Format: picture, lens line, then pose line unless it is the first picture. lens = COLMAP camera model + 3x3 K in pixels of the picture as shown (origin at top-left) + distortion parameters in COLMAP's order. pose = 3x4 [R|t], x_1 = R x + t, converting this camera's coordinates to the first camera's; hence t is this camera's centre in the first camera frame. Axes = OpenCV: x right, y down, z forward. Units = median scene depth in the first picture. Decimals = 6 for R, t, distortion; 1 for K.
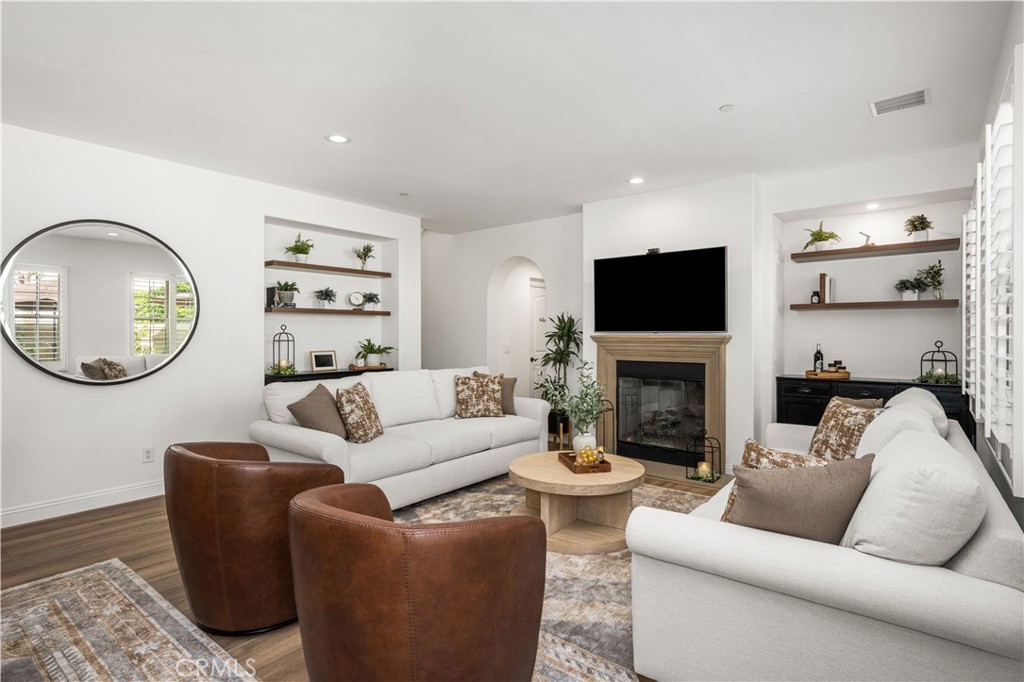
lens RADIAL K [[497.6, 0, 508.6], [0, 497.6, 336.3], [0, 0, 1]] dist [-0.003712, -0.000465]
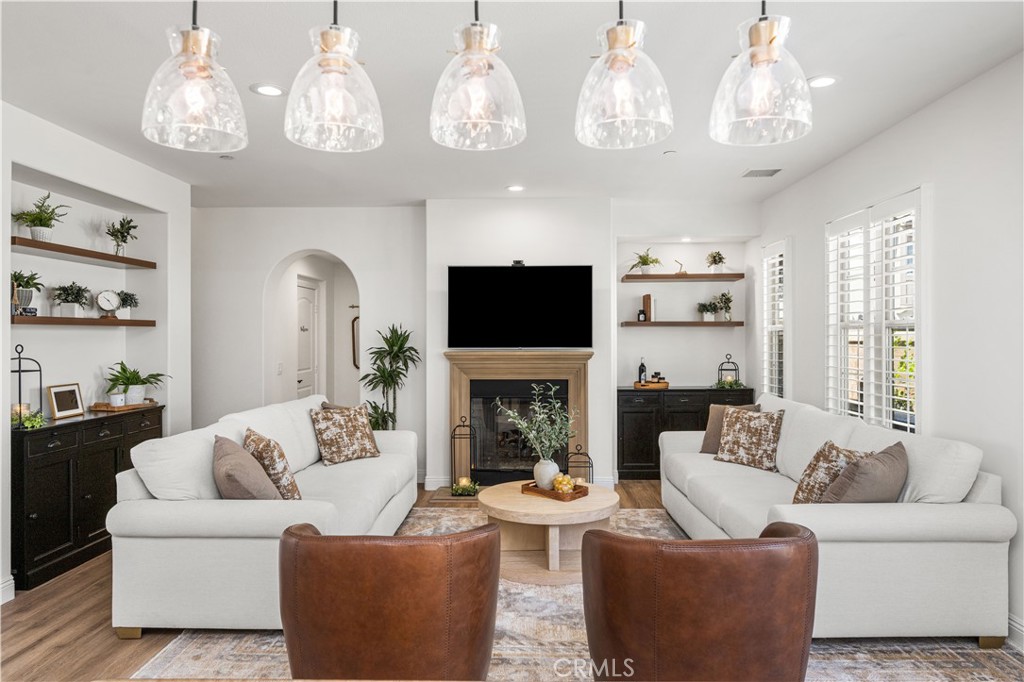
lens RADIAL K [[634.2, 0, 499.2], [0, 634.2, 339.5], [0, 0, 1]] dist [-0.000970, -0.001750]
pose [[0.805048, -0.005405, 0.593185, -0.466483], [0.005598, 0.999983, 0.001514, -0.028616], [-0.593184, 0.002102, 0.805064, 0.052641]]
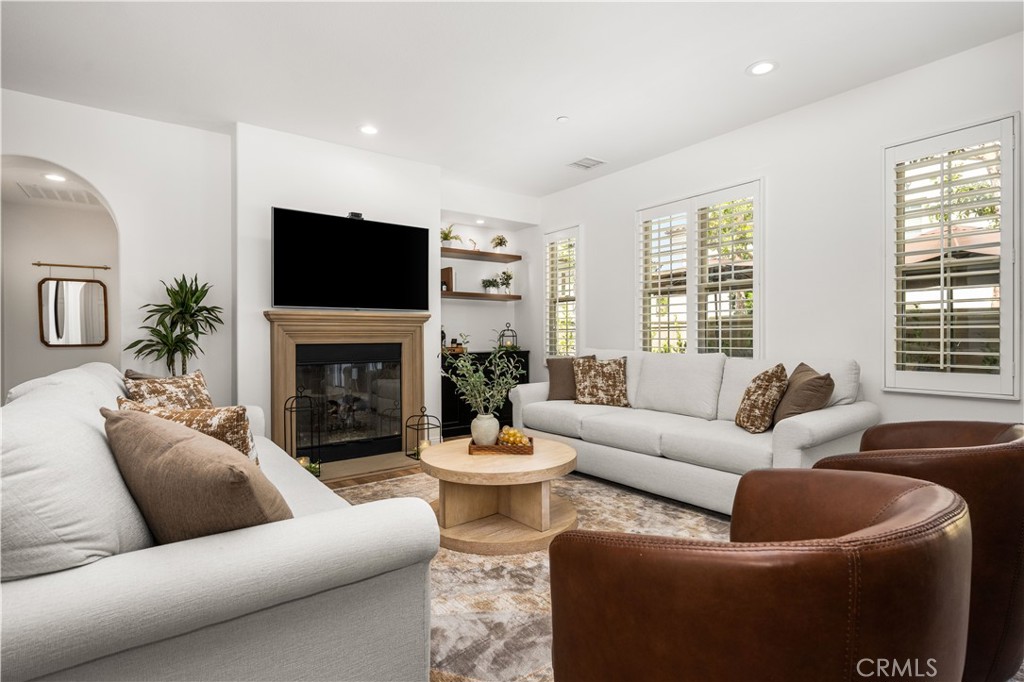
lens RADIAL K [[497.6, 0, 504.4], [0, 497.6, 341.0], [0, 0, 1]] dist [-0.003712, -0.000465]
pose [[0.264085, -0.013155, 0.964410, -0.495500], [0.004869, 0.999912, 0.012306, 0.039060], [-0.964487, 0.001445, 0.264126, 0.533943]]
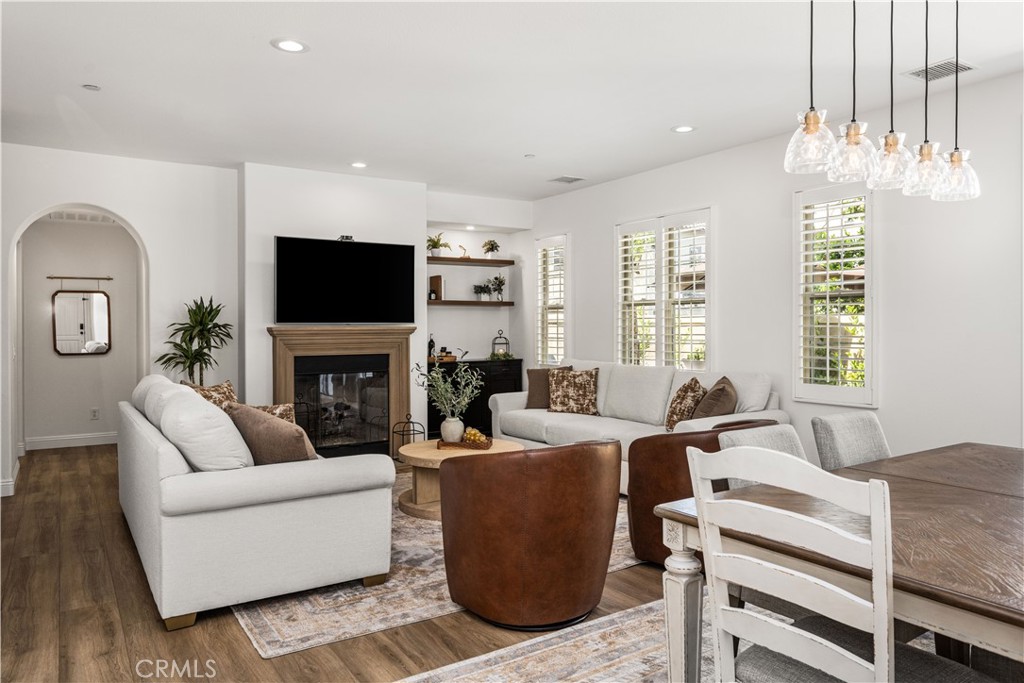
lens RADIAL K [[687.7, 0, 485.7], [0, 687.7, 330.3], [0, 0, 1]] dist [-0.005707, -0.000898]
pose [[0.343863, -0.007577, 0.938989, -0.874627], [0.007233, 0.999959, 0.005420, -0.001055], [-0.938992, 0.004928, 0.343904, 0.309311]]
